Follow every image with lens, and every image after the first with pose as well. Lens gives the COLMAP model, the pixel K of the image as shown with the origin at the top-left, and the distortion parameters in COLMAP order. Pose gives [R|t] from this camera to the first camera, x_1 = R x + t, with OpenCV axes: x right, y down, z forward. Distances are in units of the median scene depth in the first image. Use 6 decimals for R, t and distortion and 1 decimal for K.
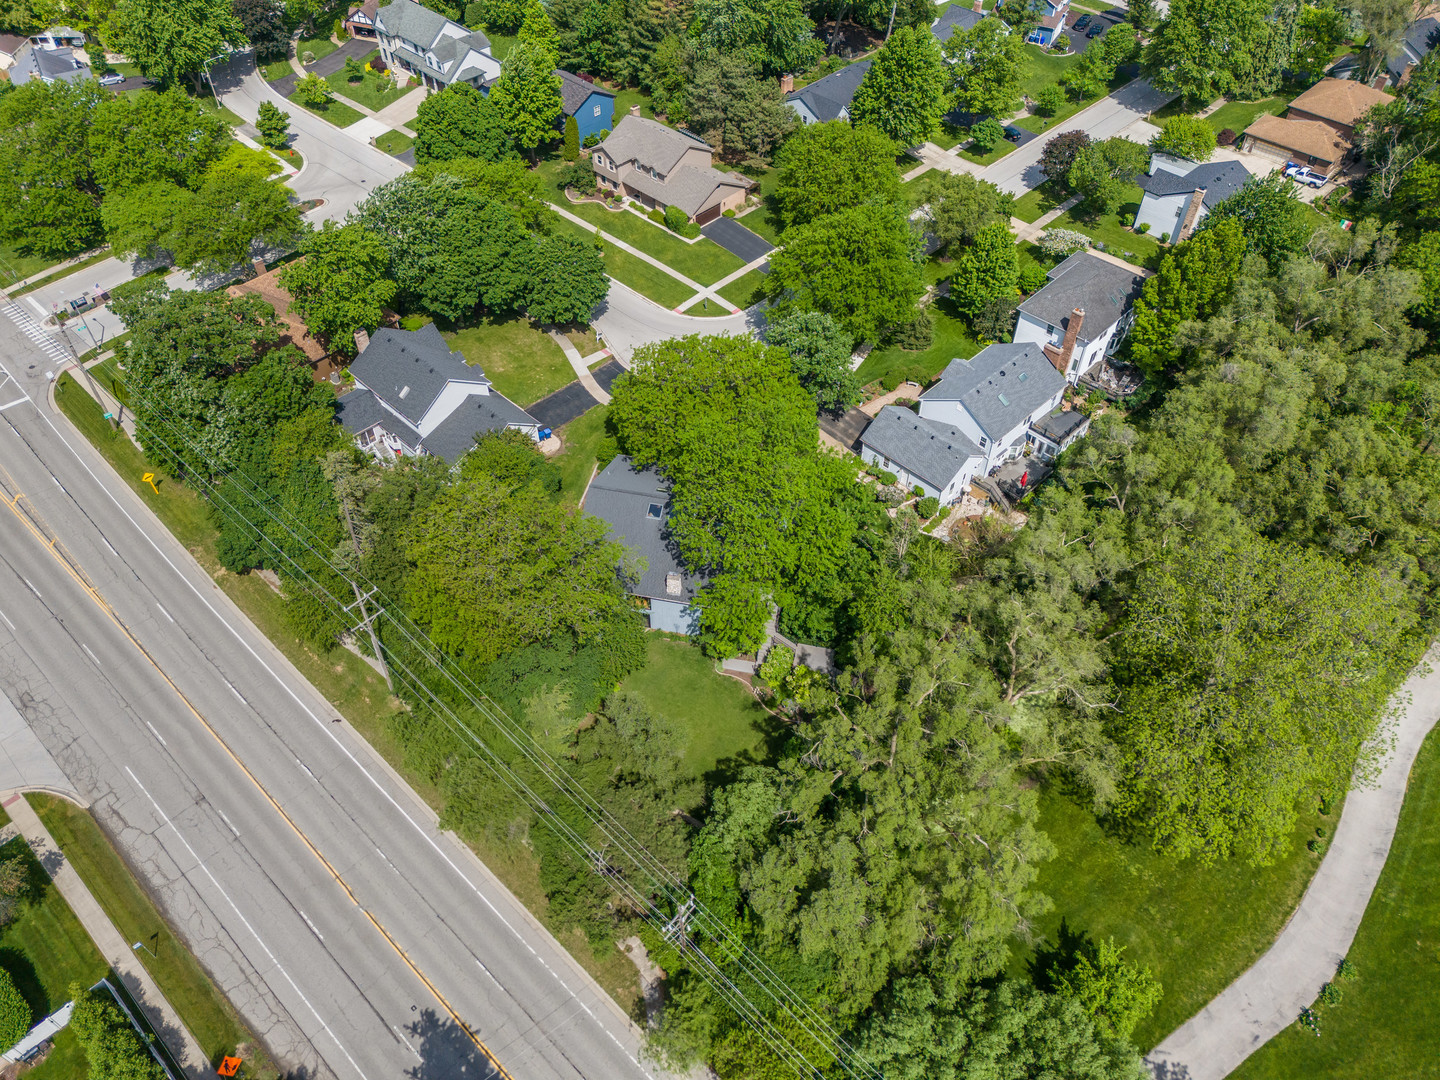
lens RADIAL K [[1056.1, 0, 723.8], [0, 1056.1, 539.3], [0, 0, 1]] dist [0.059322, -0.052691]
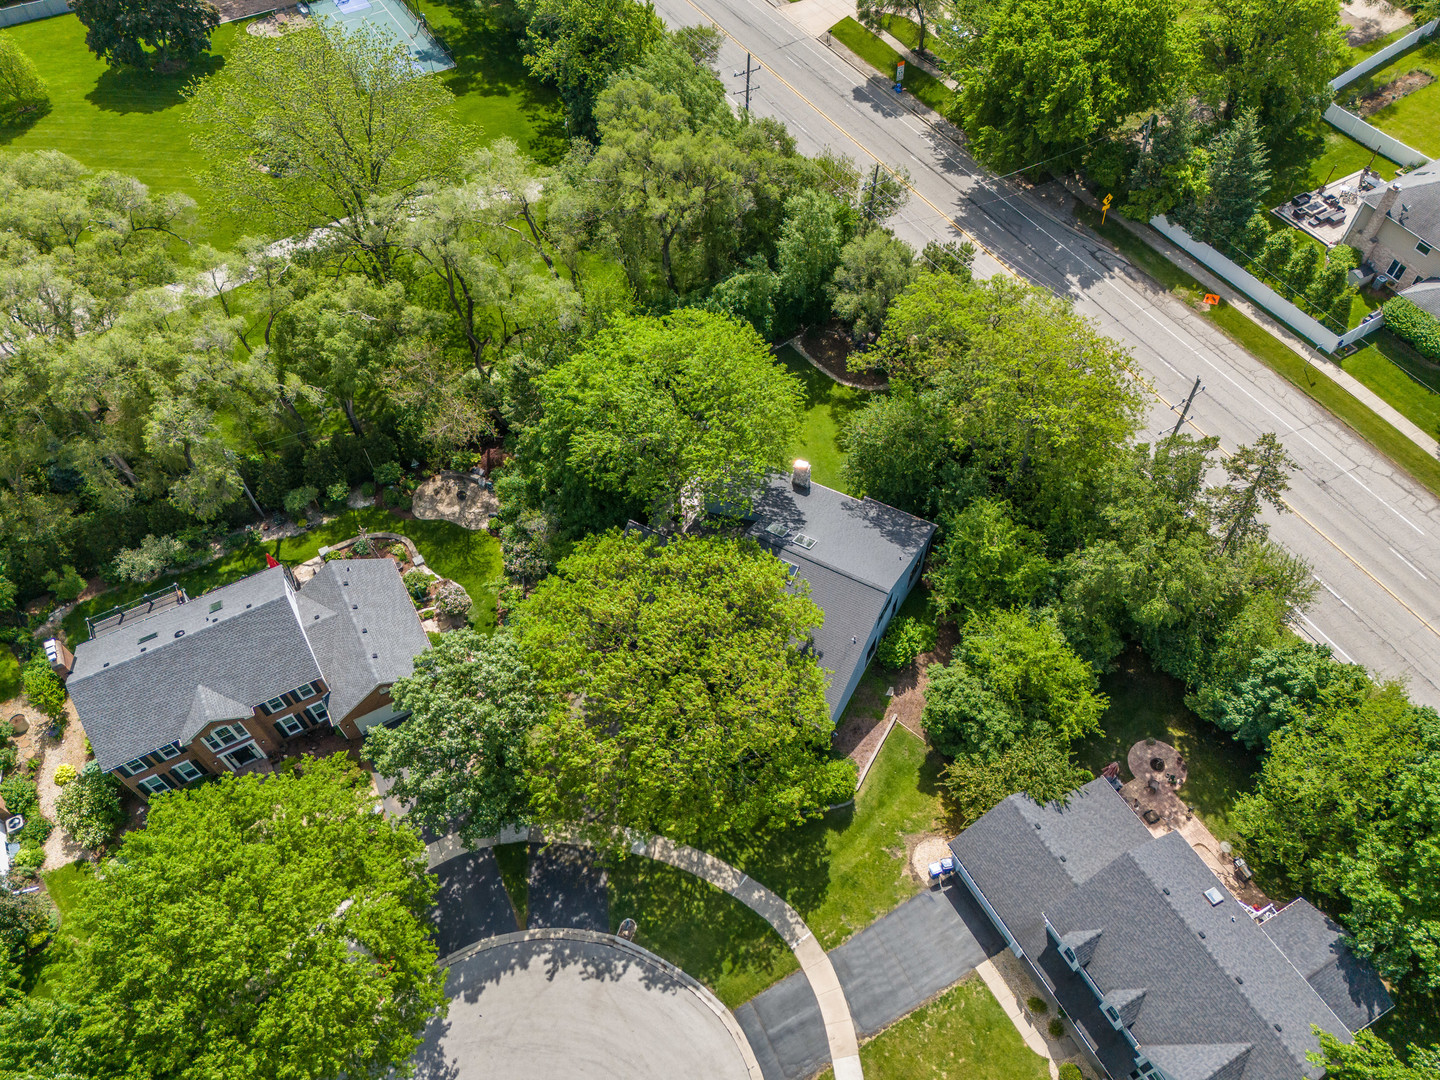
lens RADIAL K [[1056.1, 0, 723.8], [0, 1056.1, 539.3], [0, 0, 1]] dist [0.059322, -0.052691]
pose [[-0.958028, -0.224615, 0.178132, -0.113889], [0.218168, -0.168156, 0.961315, -0.595821], [-0.185972, 0.959829, 0.210102, 0.693068]]
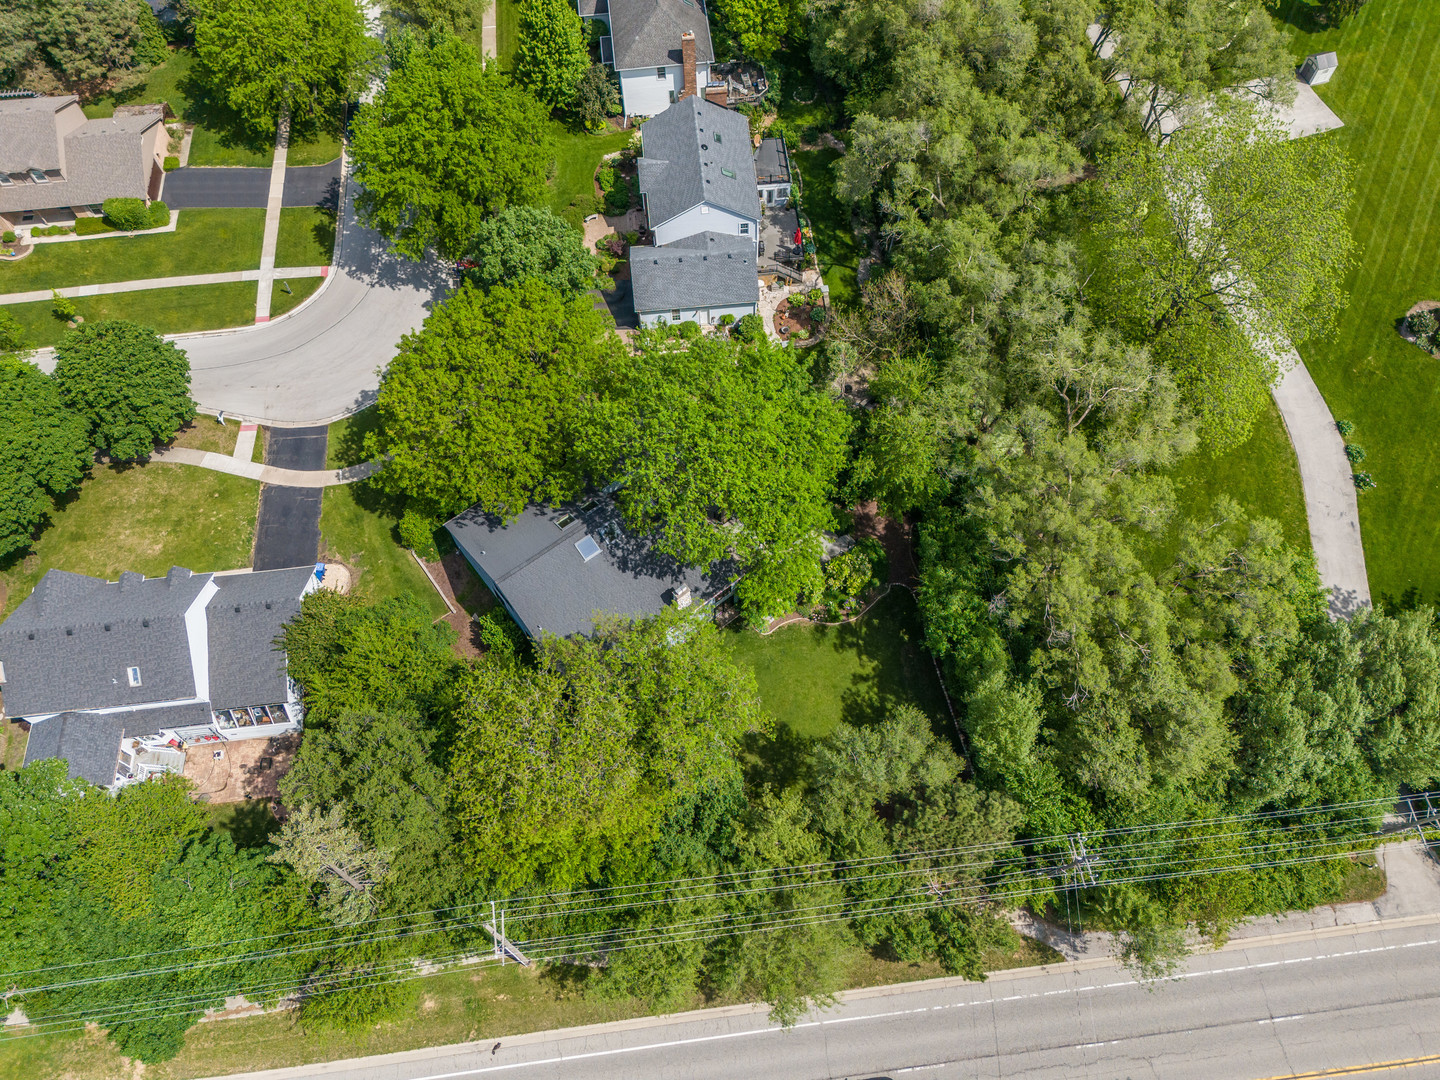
lens RADIAL K [[1056.1, 0, 723.8], [0, 1056.1, 539.3], [0, 0, 1]] dist [0.059322, -0.052691]
pose [[0.638524, -0.683026, 0.354630, -0.220718], [0.575505, 0.729708, 0.369216, -0.210491], [-0.510960, -0.031662, 0.859021, 0.226815]]
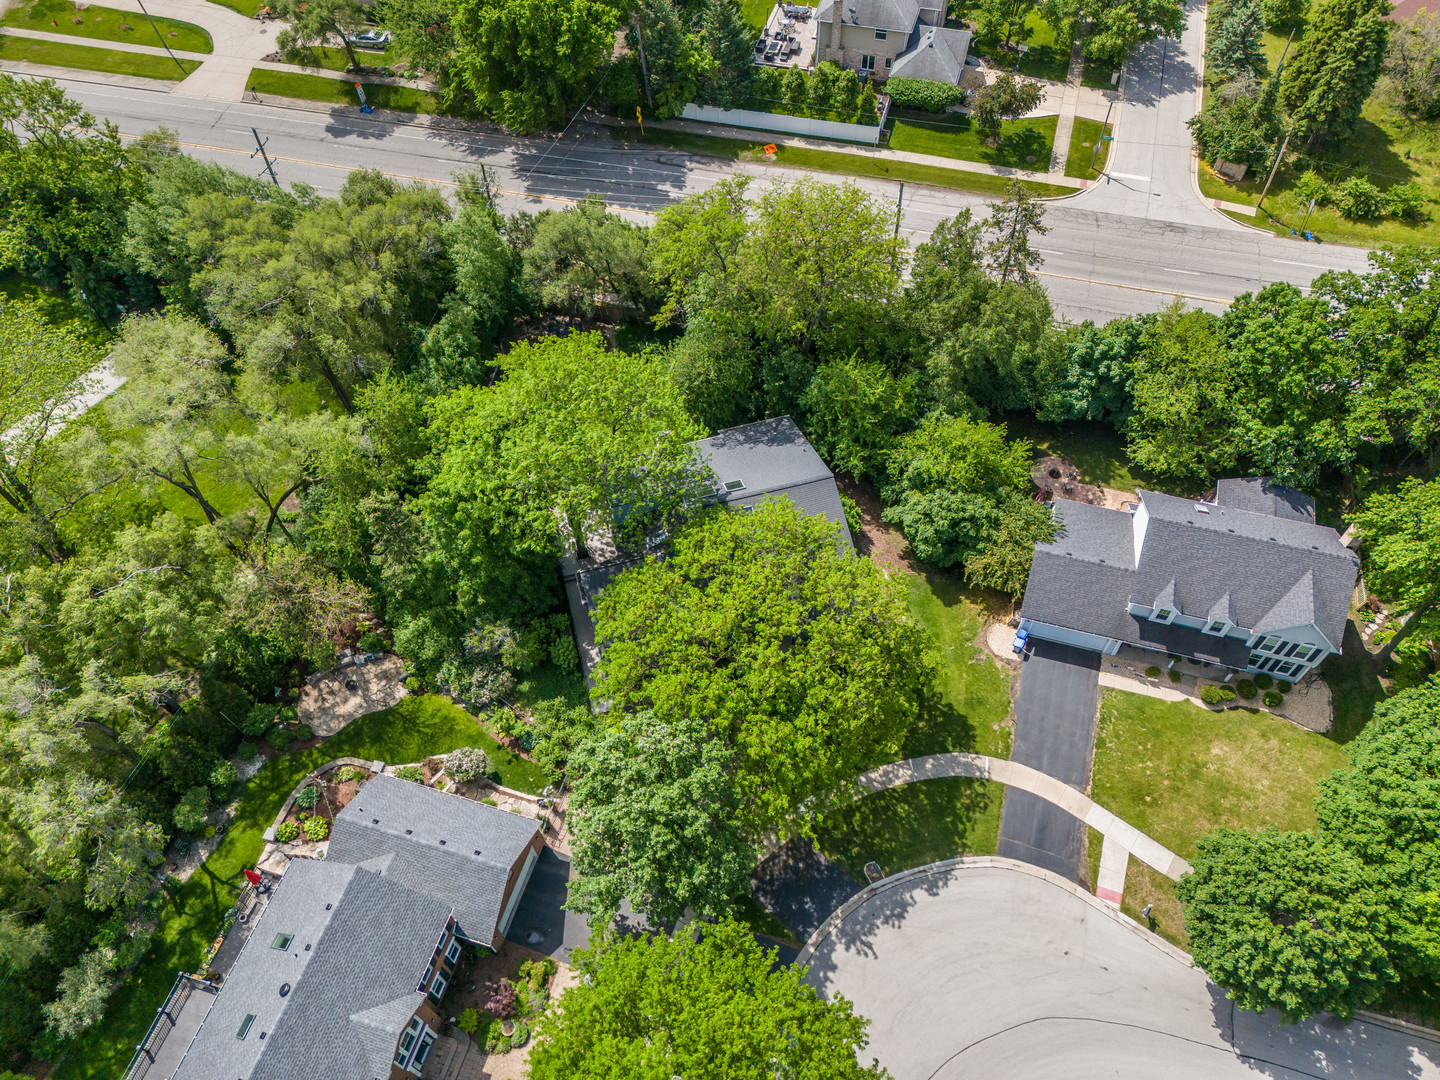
lens RADIAL K [[1056.1, 0, 723.8], [0, 1056.1, 539.3], [0, 0, 1]] dist [0.059322, -0.052691]
pose [[-0.884602, 0.385829, -0.261947, 0.122503], [-0.334848, -0.134544, 0.932617, -0.586527], [0.324587, 0.912707, 0.248212, 0.685775]]
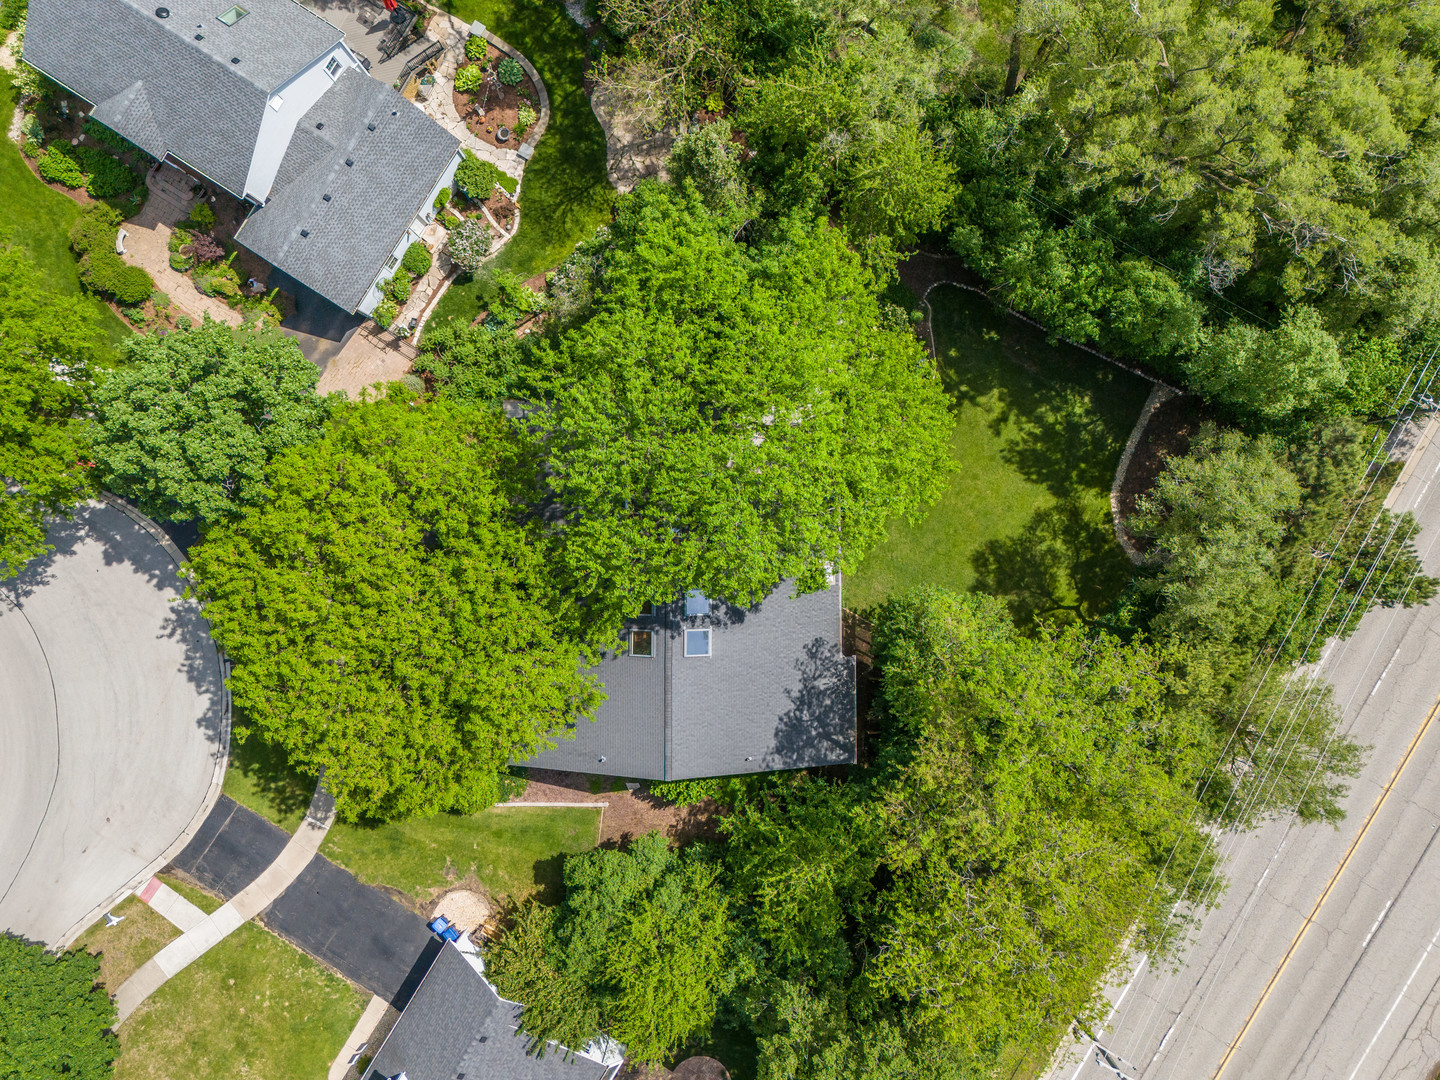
lens RADIAL K [[1056.1, 0, 723.8], [0, 1056.1, 539.3], [0, 0, 1]] dist [0.059322, -0.052691]
pose [[-0.212198, -0.977217, -0.004425, -0.011084], [0.720955, -0.159606, 0.674352, -0.300372], [-0.659694, 0.139906, 0.738397, 0.474515]]
